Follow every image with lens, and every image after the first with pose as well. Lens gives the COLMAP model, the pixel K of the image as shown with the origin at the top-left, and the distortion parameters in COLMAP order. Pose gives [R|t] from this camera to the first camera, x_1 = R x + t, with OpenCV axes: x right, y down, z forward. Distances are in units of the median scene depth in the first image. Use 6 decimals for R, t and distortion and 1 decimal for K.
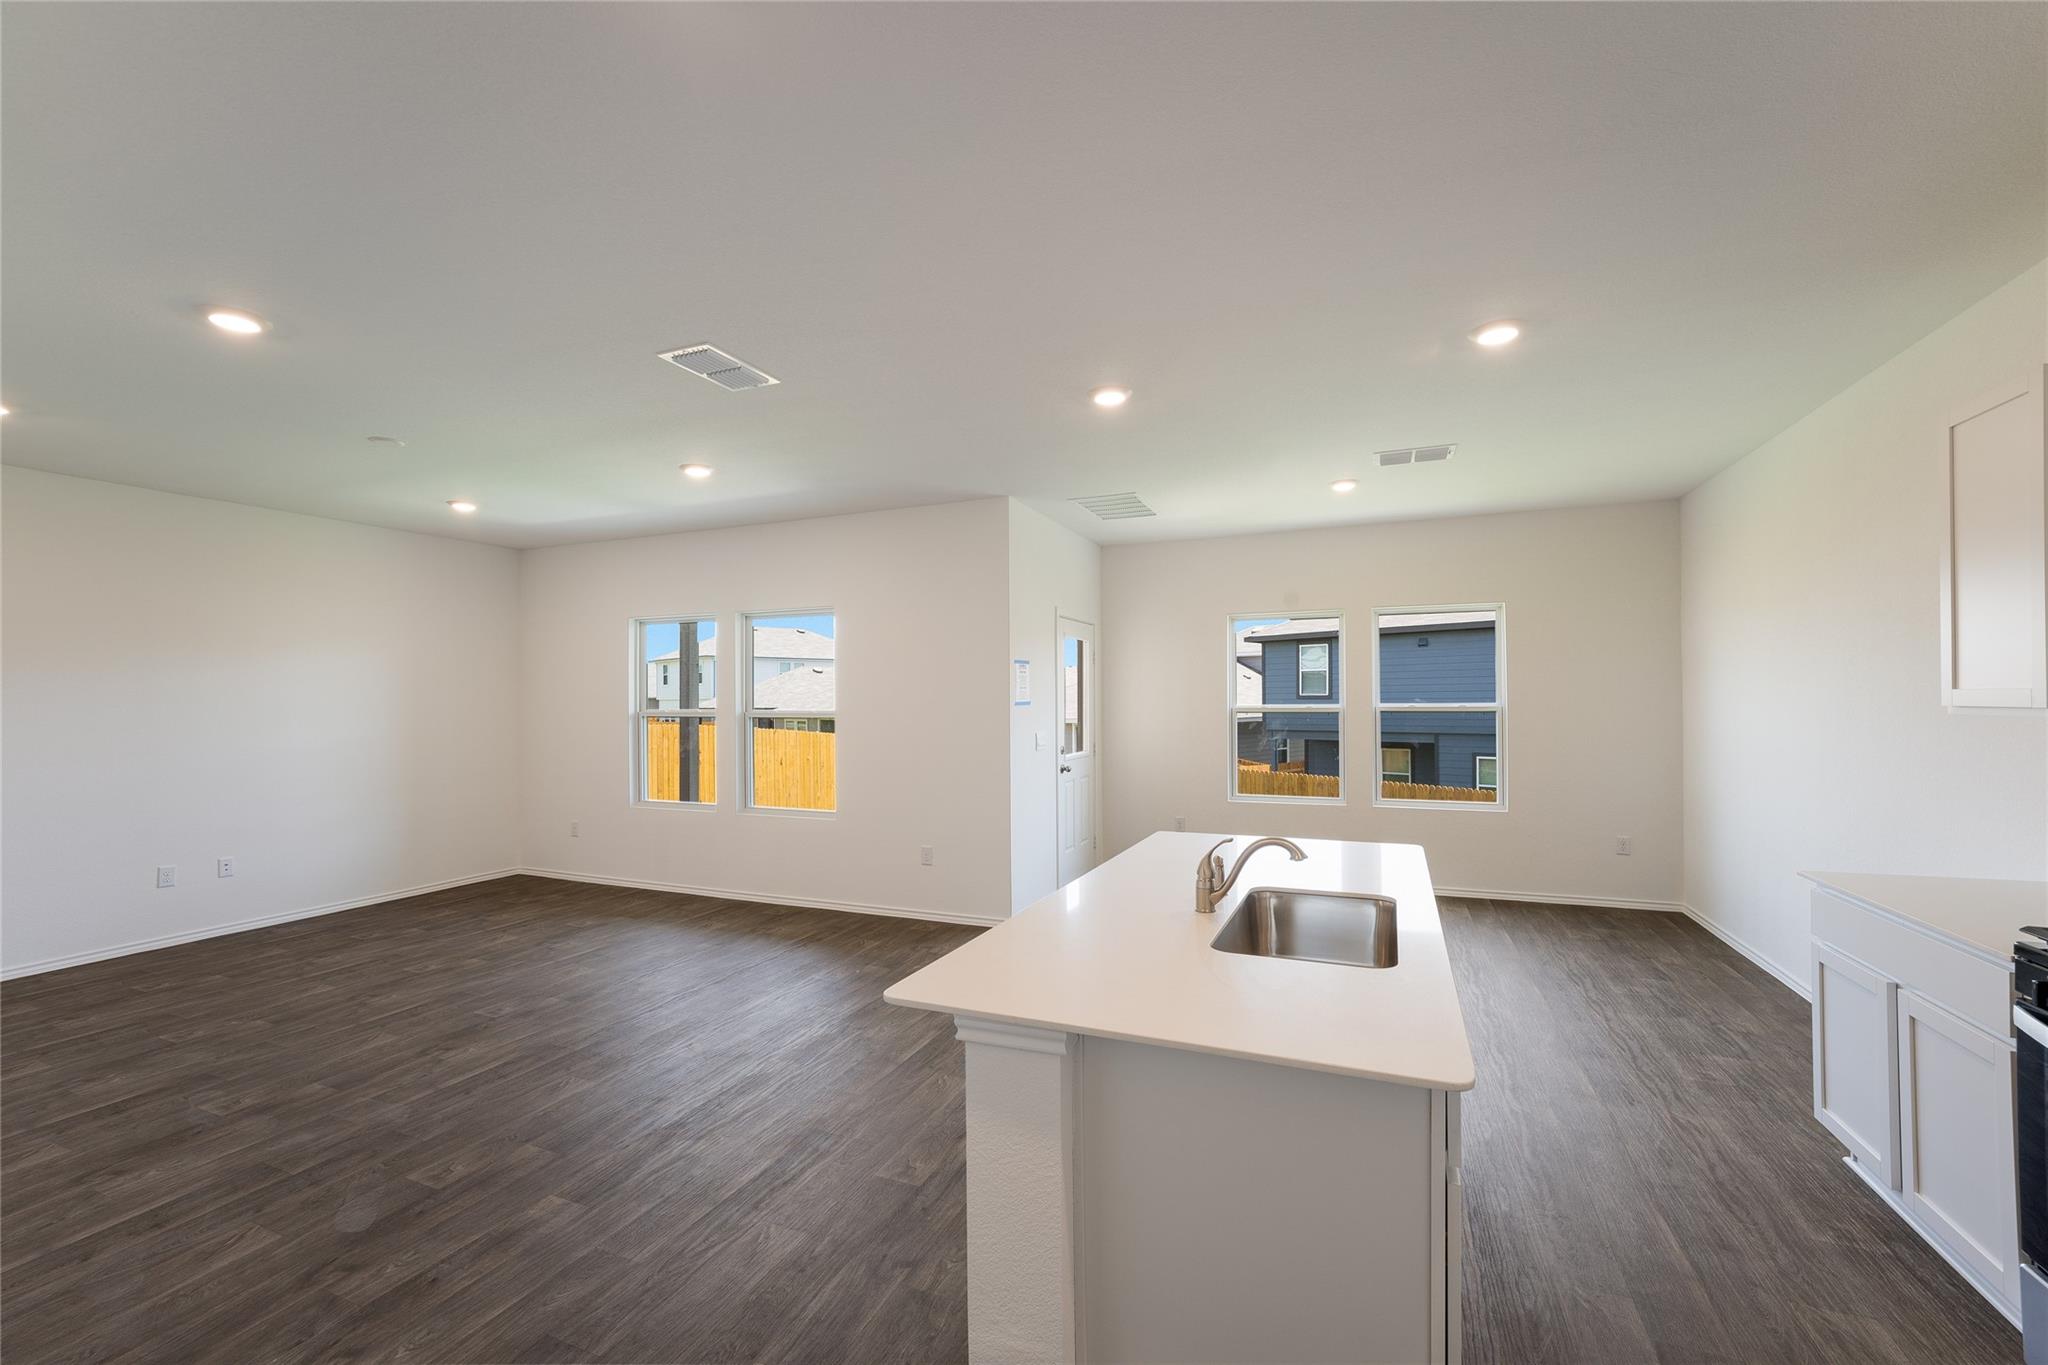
lens RADIAL K [[829.8, 0, 1029.5], [0, 829.8, 701.1], [0, 0, 1]] dist [-0.021775, 0.005144]
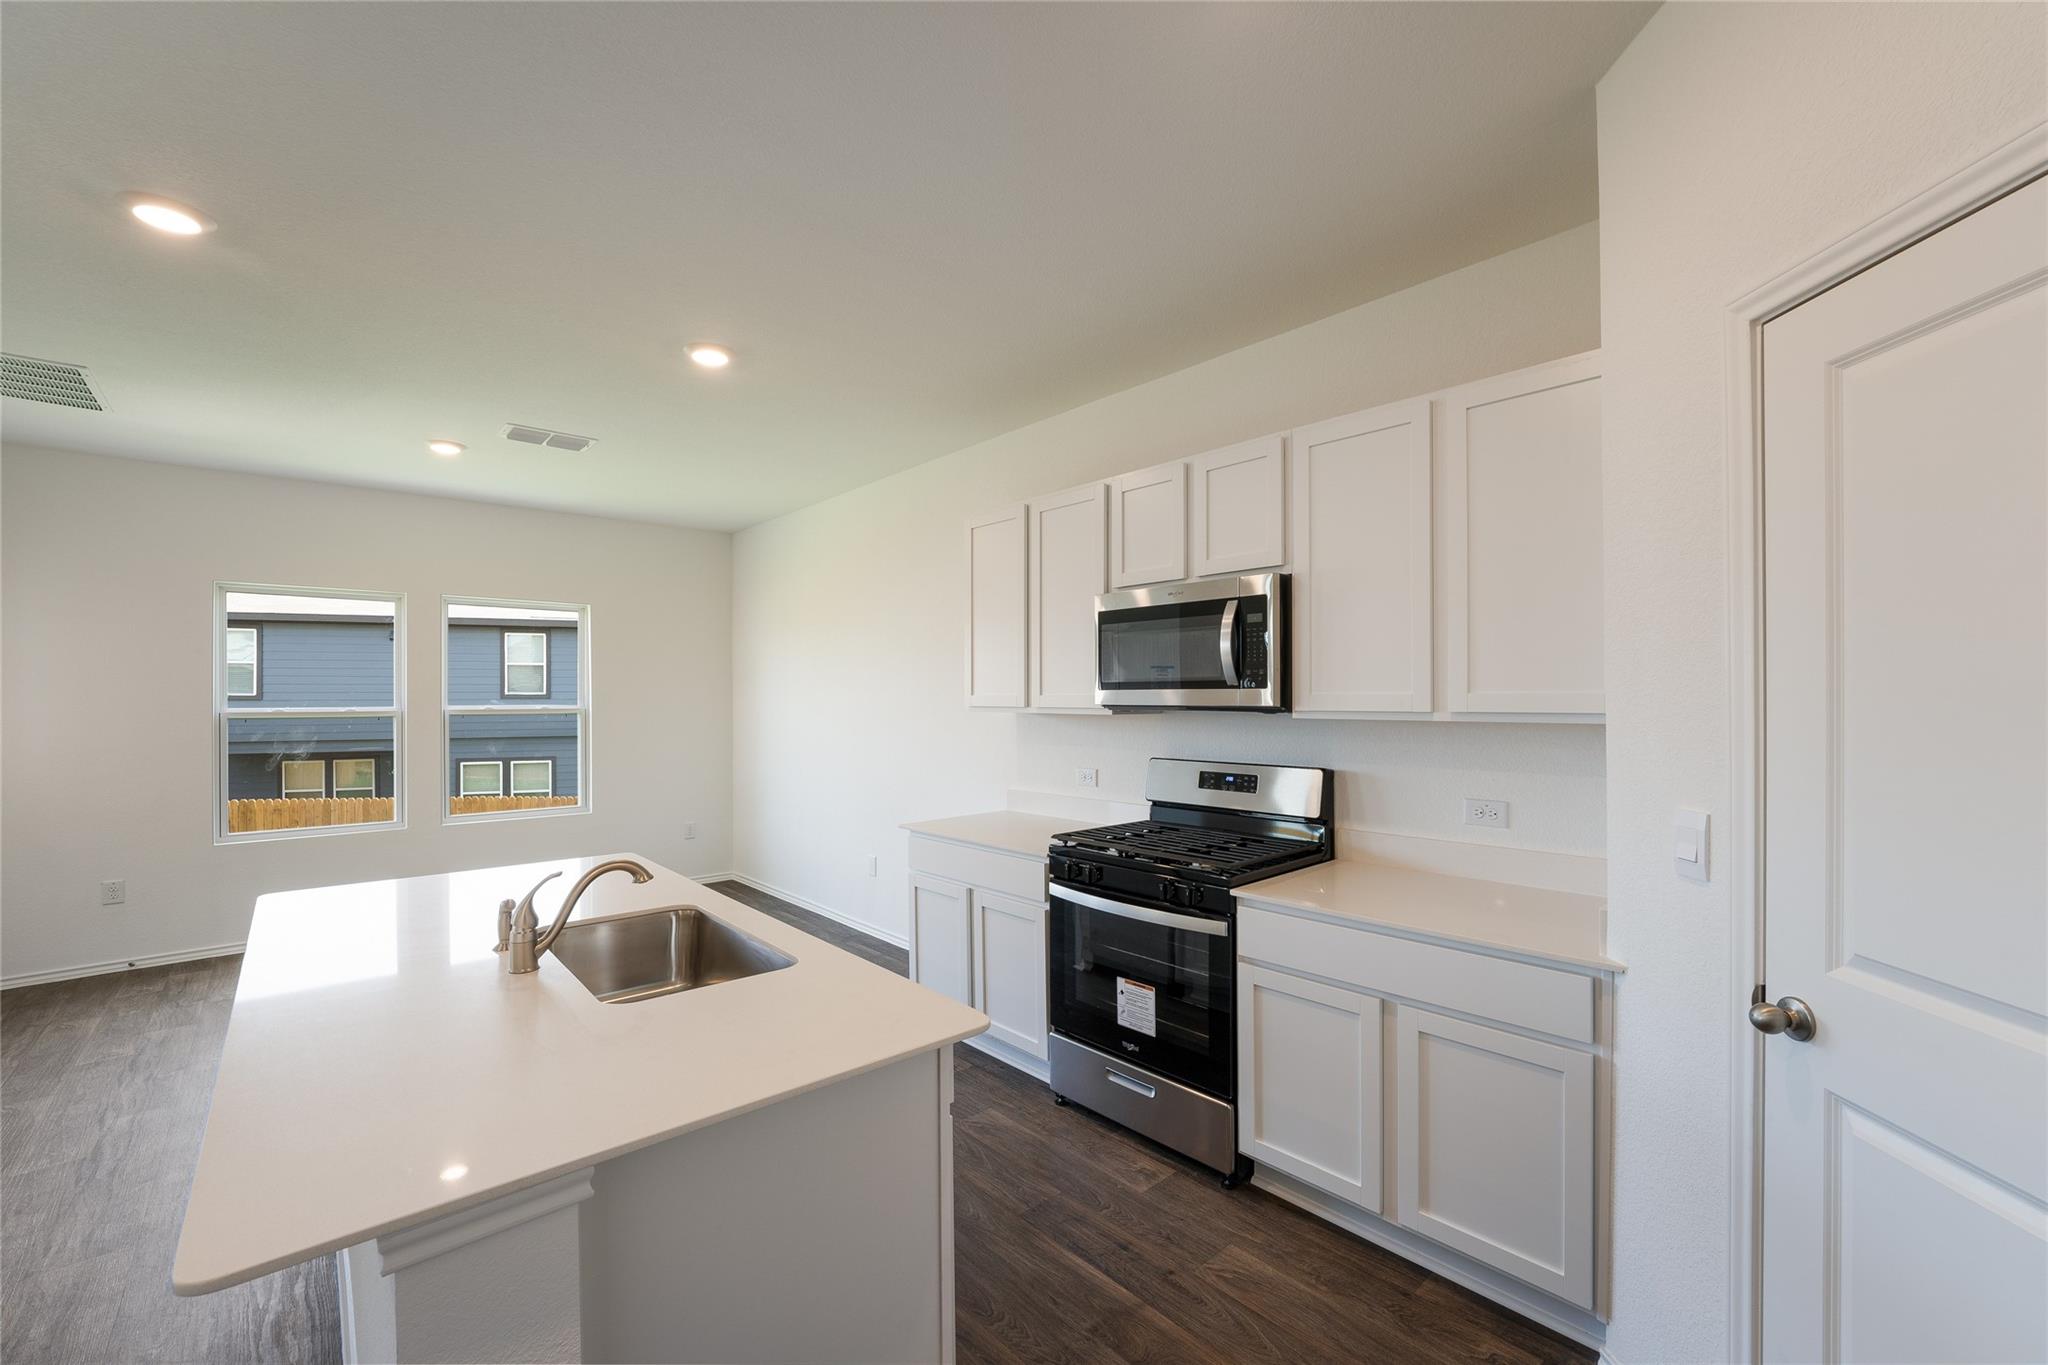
lens RADIAL K [[829.8, 0, 1029.5], [0, 829.8, 701.1], [0, 0, 1]] dist [-0.021775, 0.005144]
pose [[0.420423, 0.003836, 0.907320, -0.158744], [-0.001531, 0.999993, -0.003518, 0.000580], [-0.907327, 0.000090, 0.420426, 0.128989]]
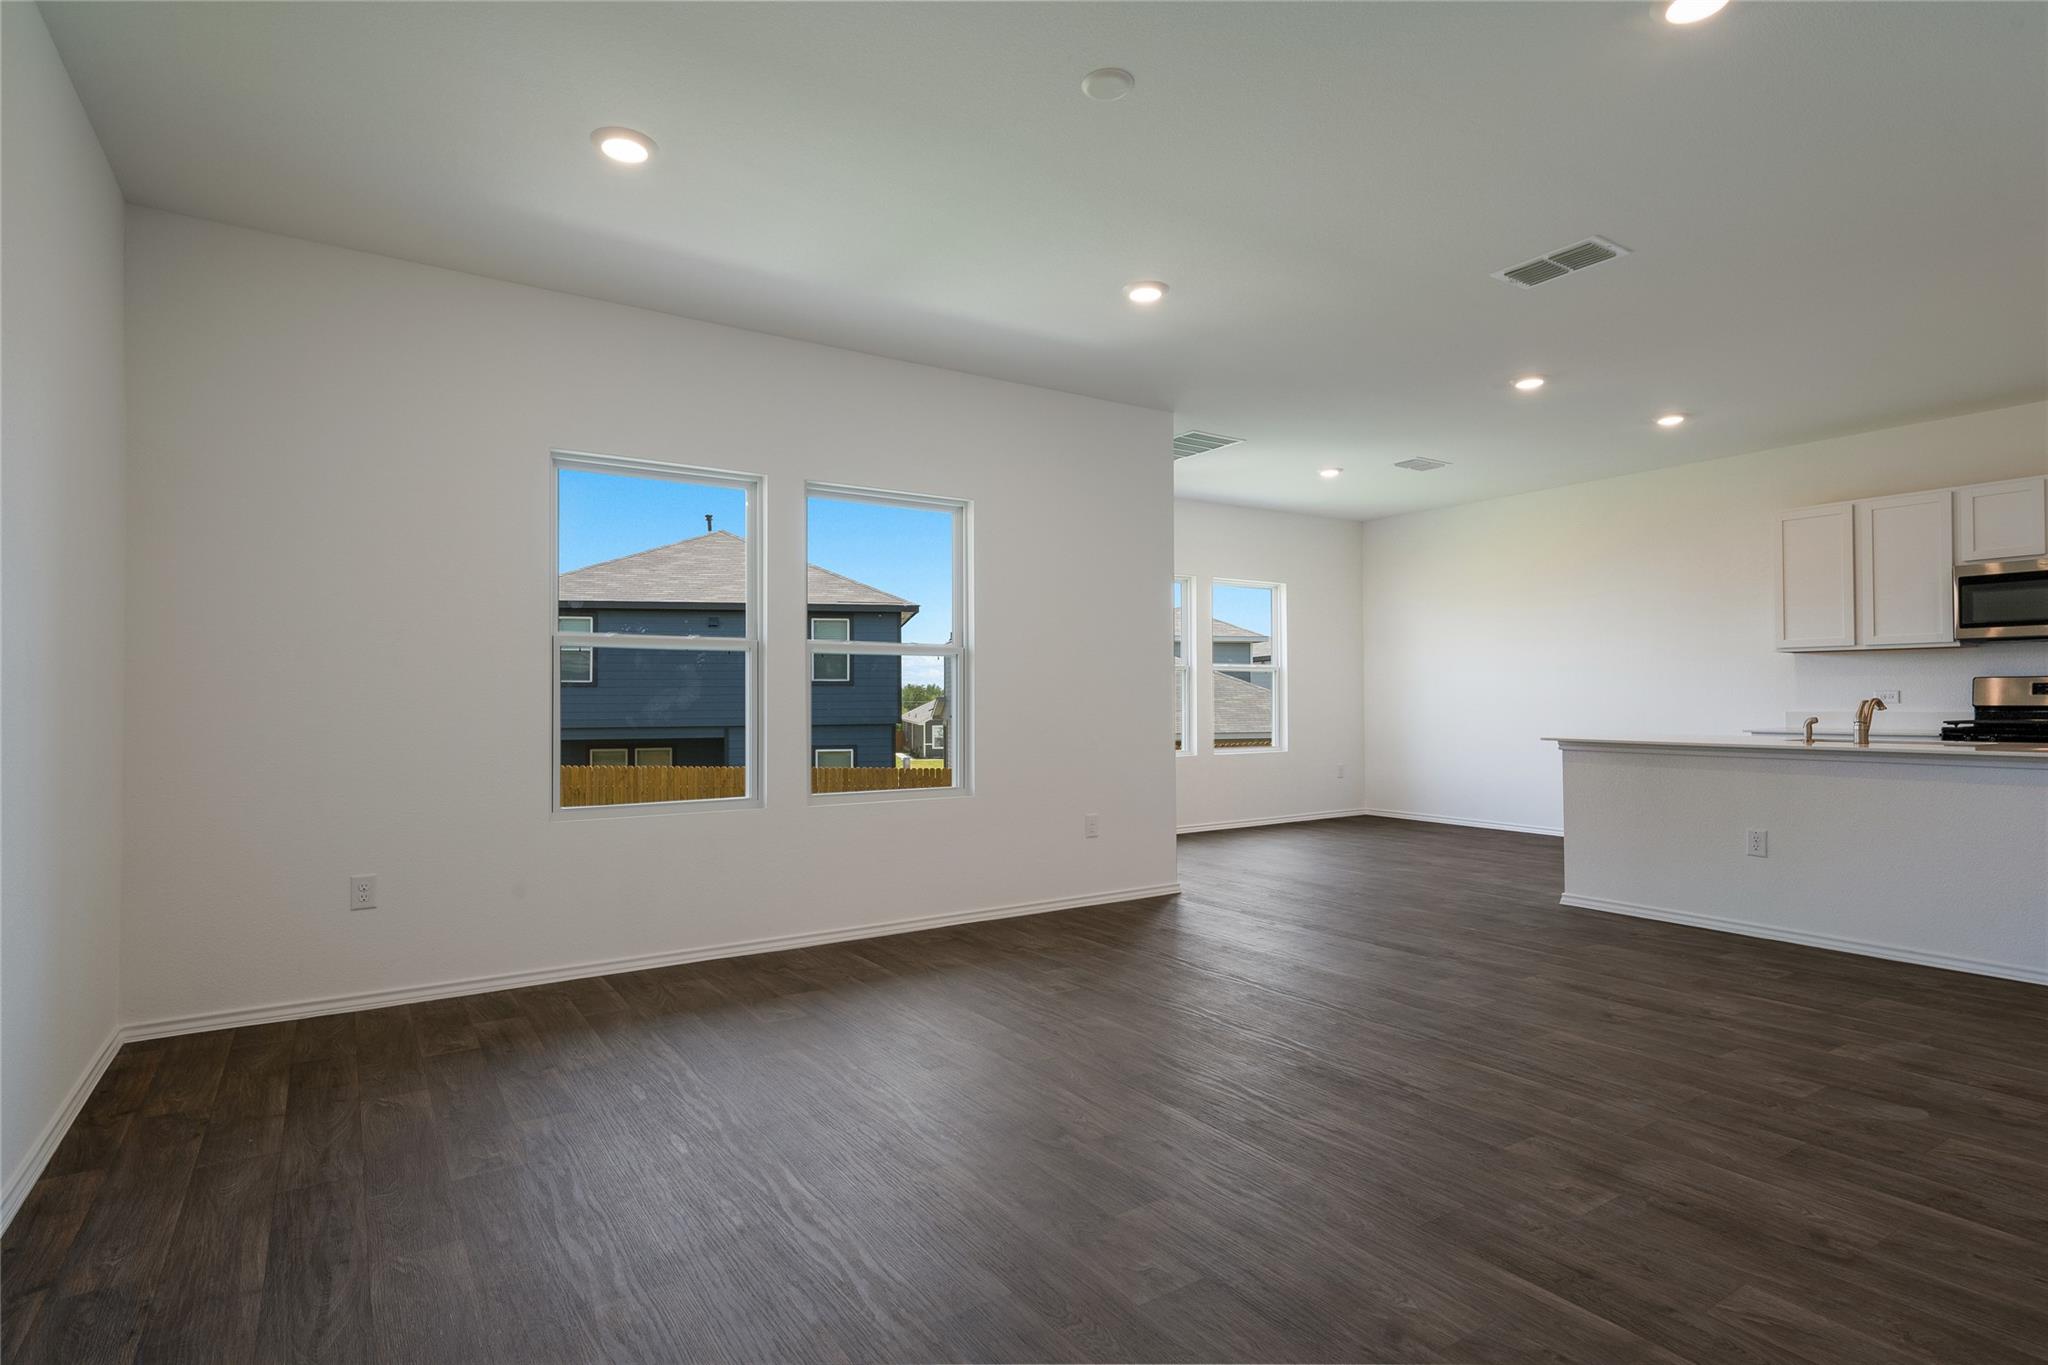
lens RADIAL K [[1042.2, 0, 1013.5], [0, 1042.2, 680.6], [0, 0, 1]] dist [0.006854, 0.001620]
pose [[0.562726, 0.019085, 0.826423, -1.372826], [0.000973, 0.999717, -0.023749, 0.092991], [-0.826643, 0.014168, 0.562548, 0.658154]]
